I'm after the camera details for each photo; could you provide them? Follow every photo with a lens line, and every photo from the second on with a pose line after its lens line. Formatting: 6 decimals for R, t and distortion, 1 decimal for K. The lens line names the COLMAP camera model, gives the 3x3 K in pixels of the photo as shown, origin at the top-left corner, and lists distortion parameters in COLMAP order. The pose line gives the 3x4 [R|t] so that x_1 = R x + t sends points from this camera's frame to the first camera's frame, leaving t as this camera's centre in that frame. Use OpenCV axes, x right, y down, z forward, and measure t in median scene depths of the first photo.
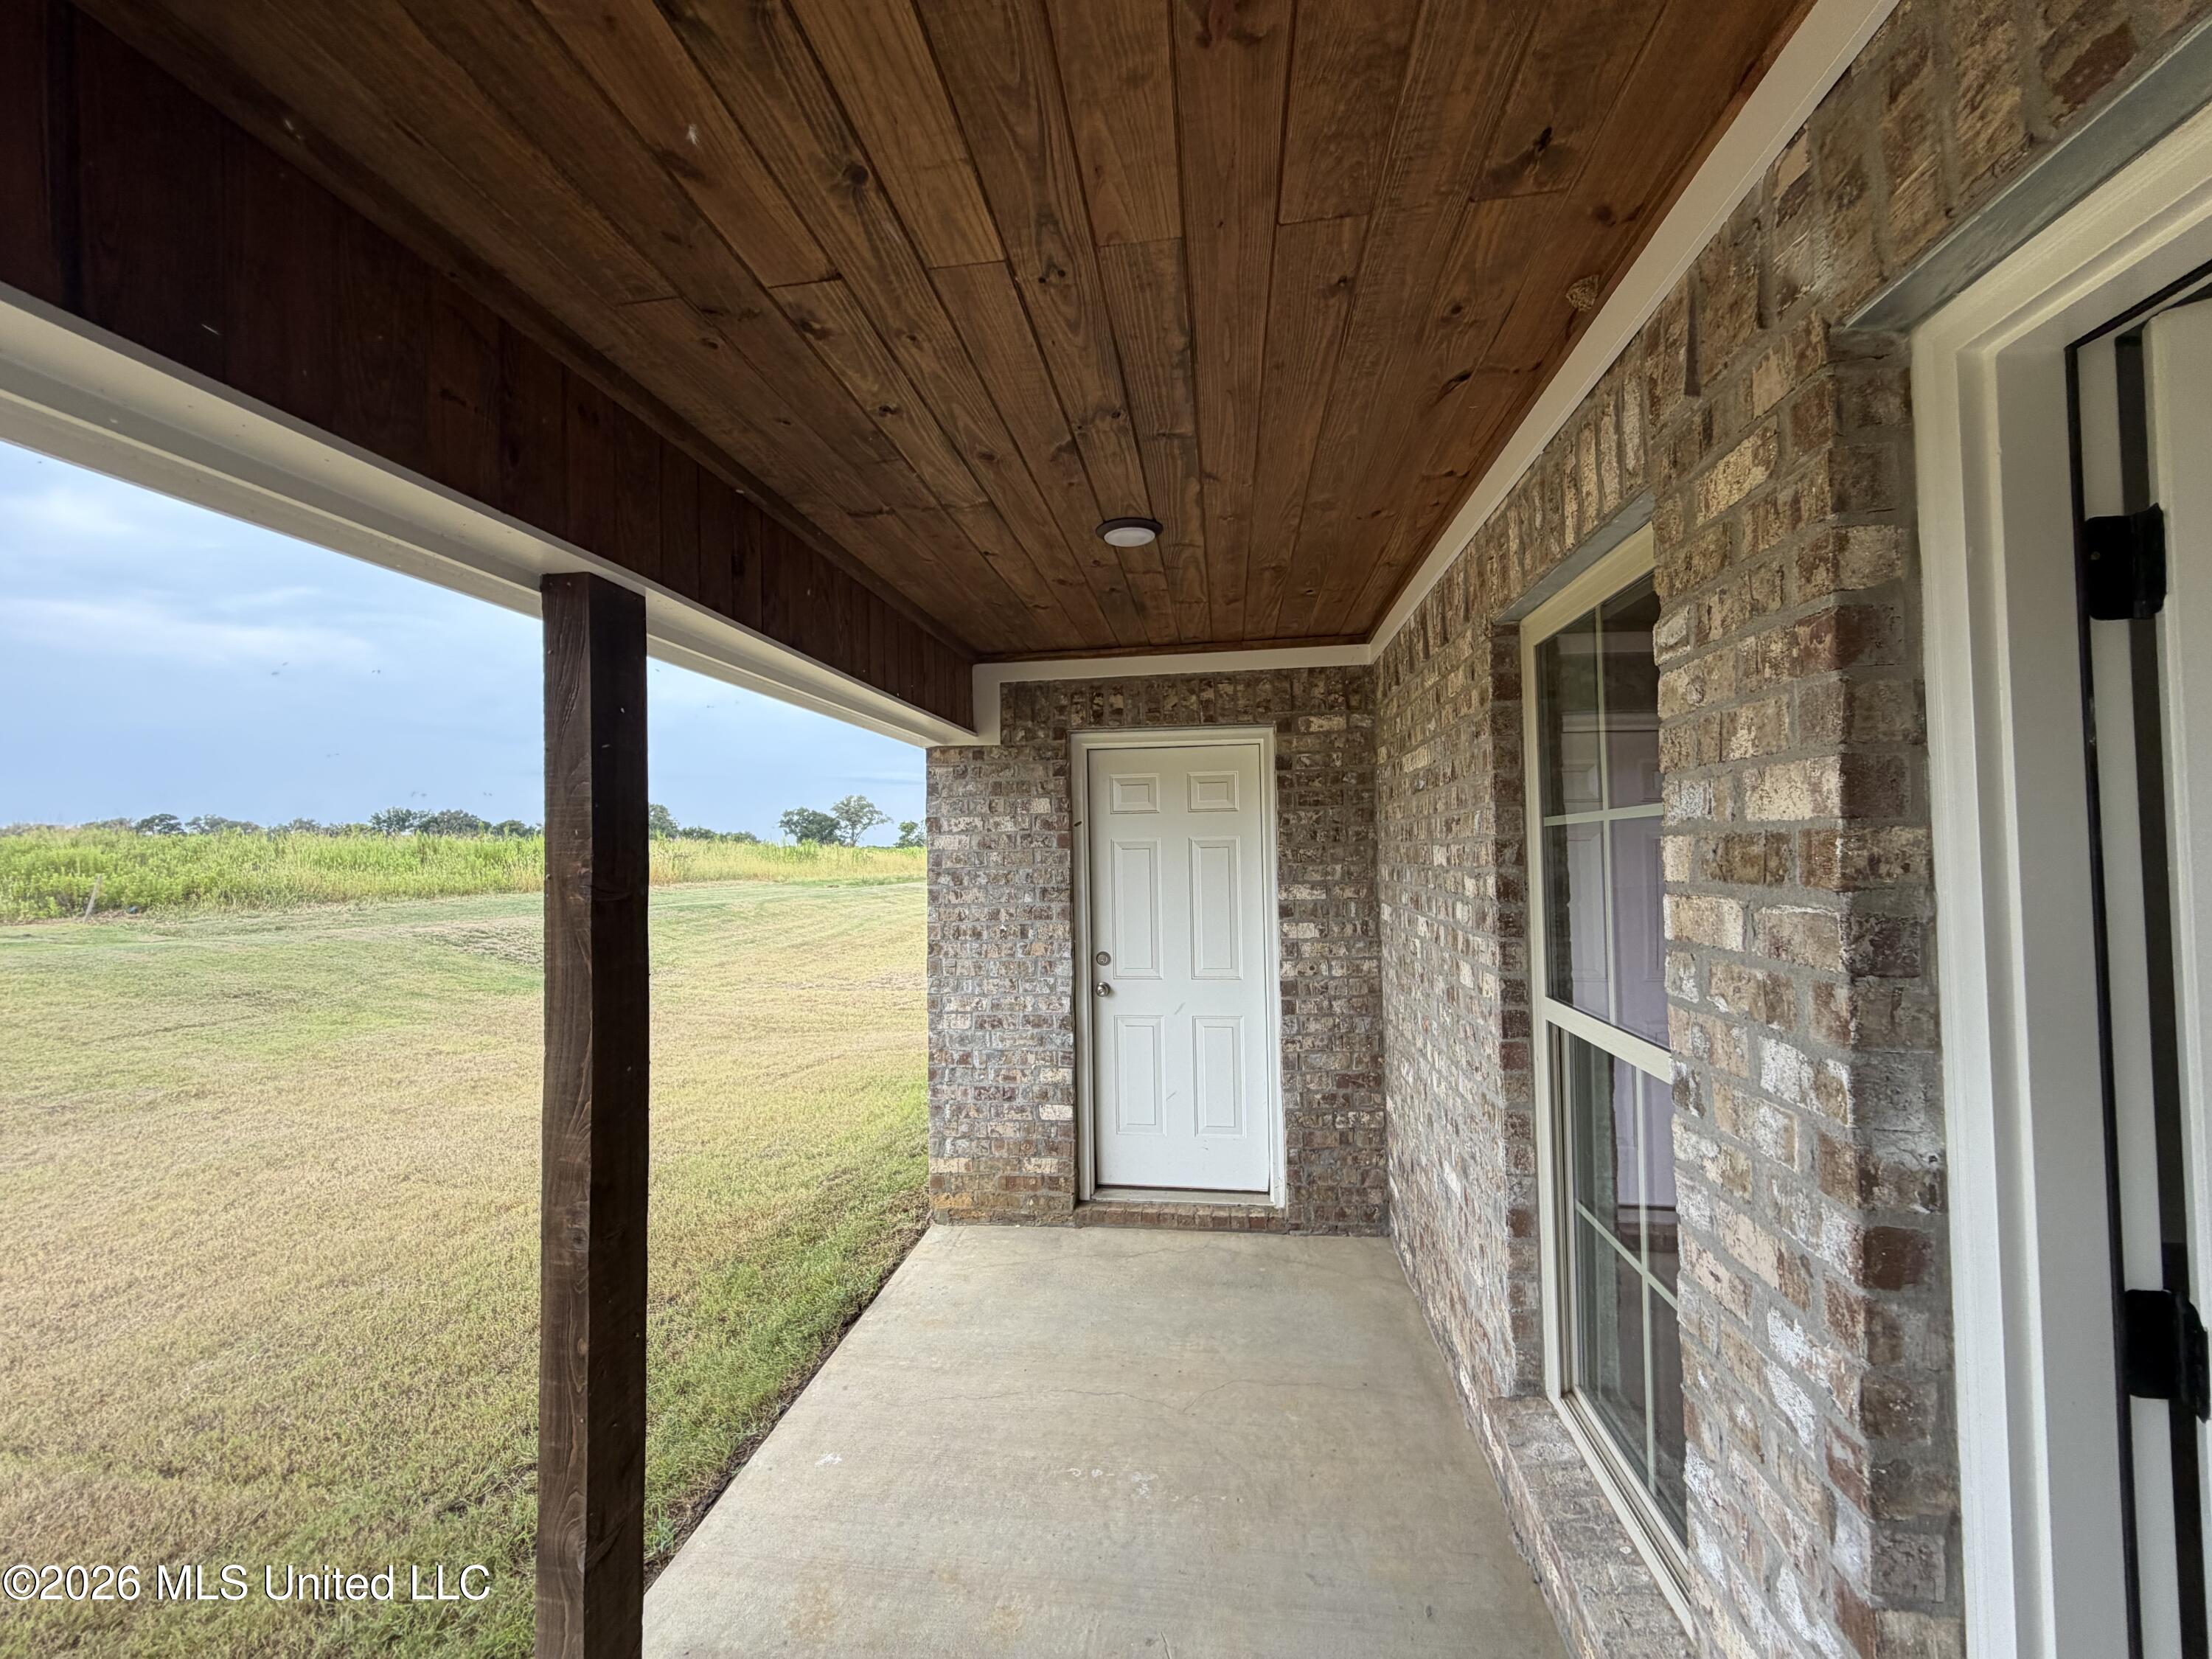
lens RADIAL K [[887.6, 0, 1106.0], [0, 887.6, 829.5], [0, 0, 1]] dist [0.000738, 0.000035]
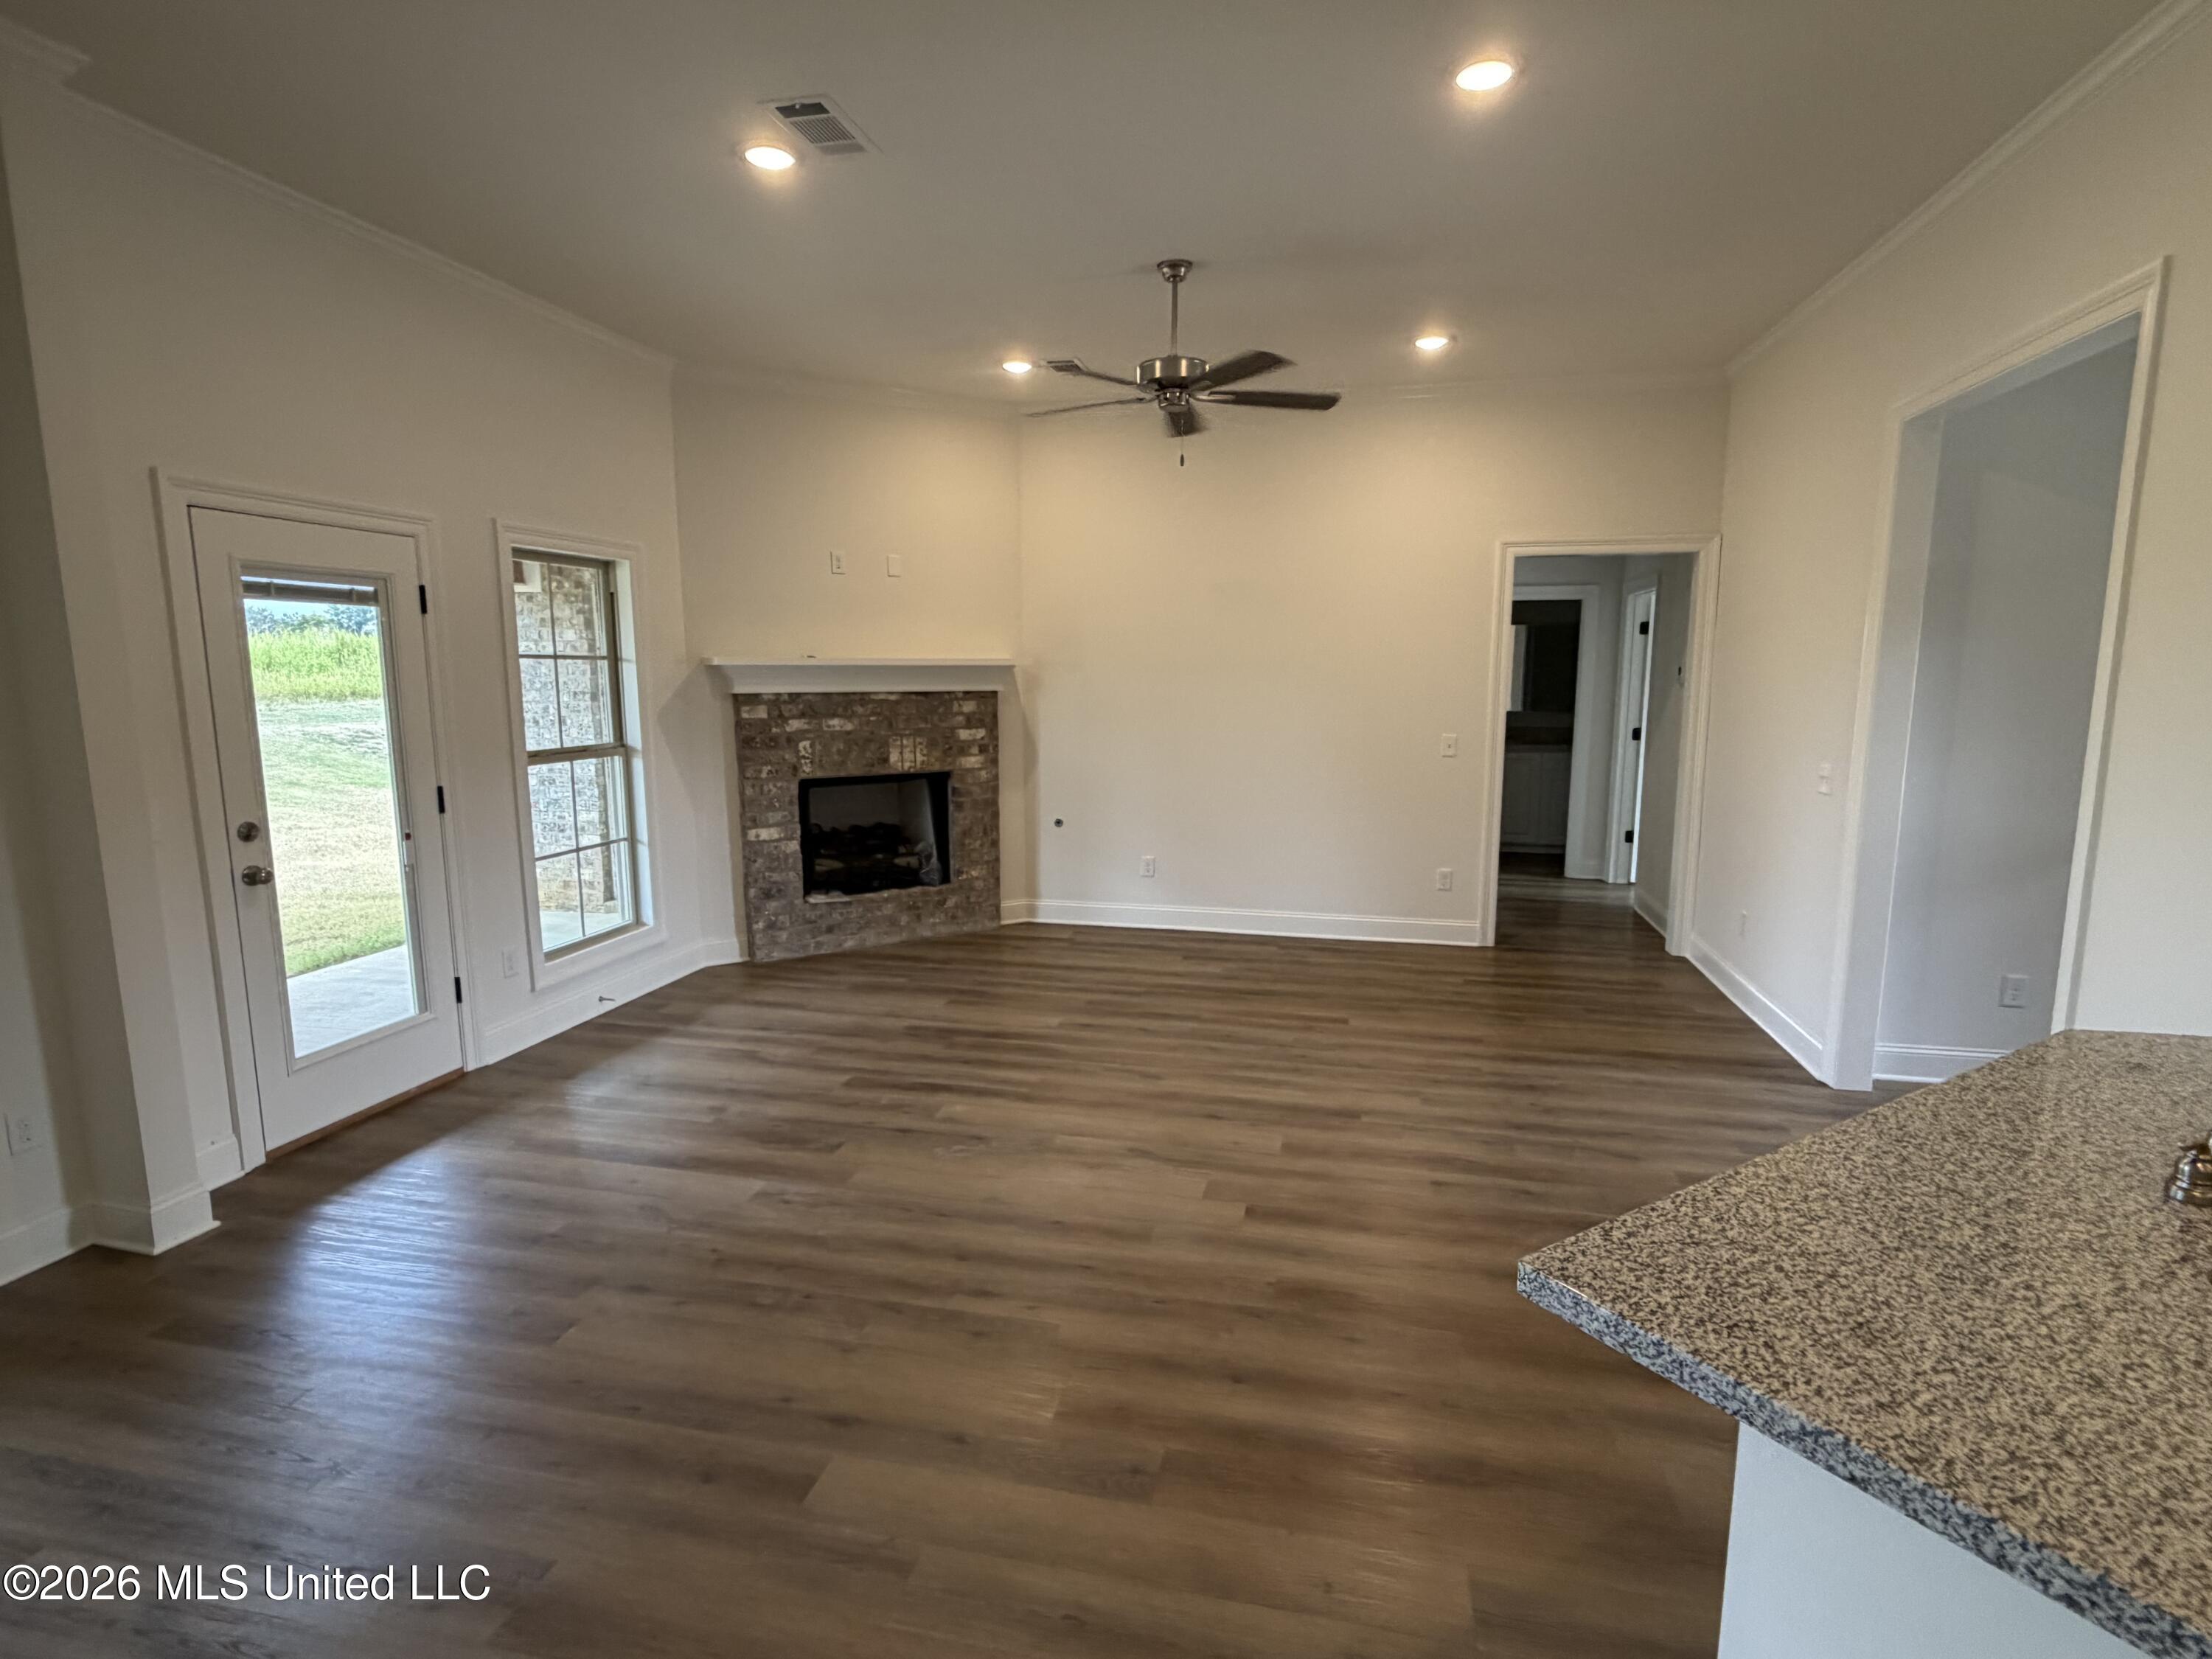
lens RADIAL K [[1113.6, 0, 1106.0], [0, 1113.6, 829.5], [0, 0, 1]] dist [0.001828, 0.000127]
pose [[0.995527, 0.029703, -0.089685, 0.331243], [-0.013670, 0.984589, 0.174351, -0.014594], [0.093481, -0.172345, 0.980591, -0.260425]]
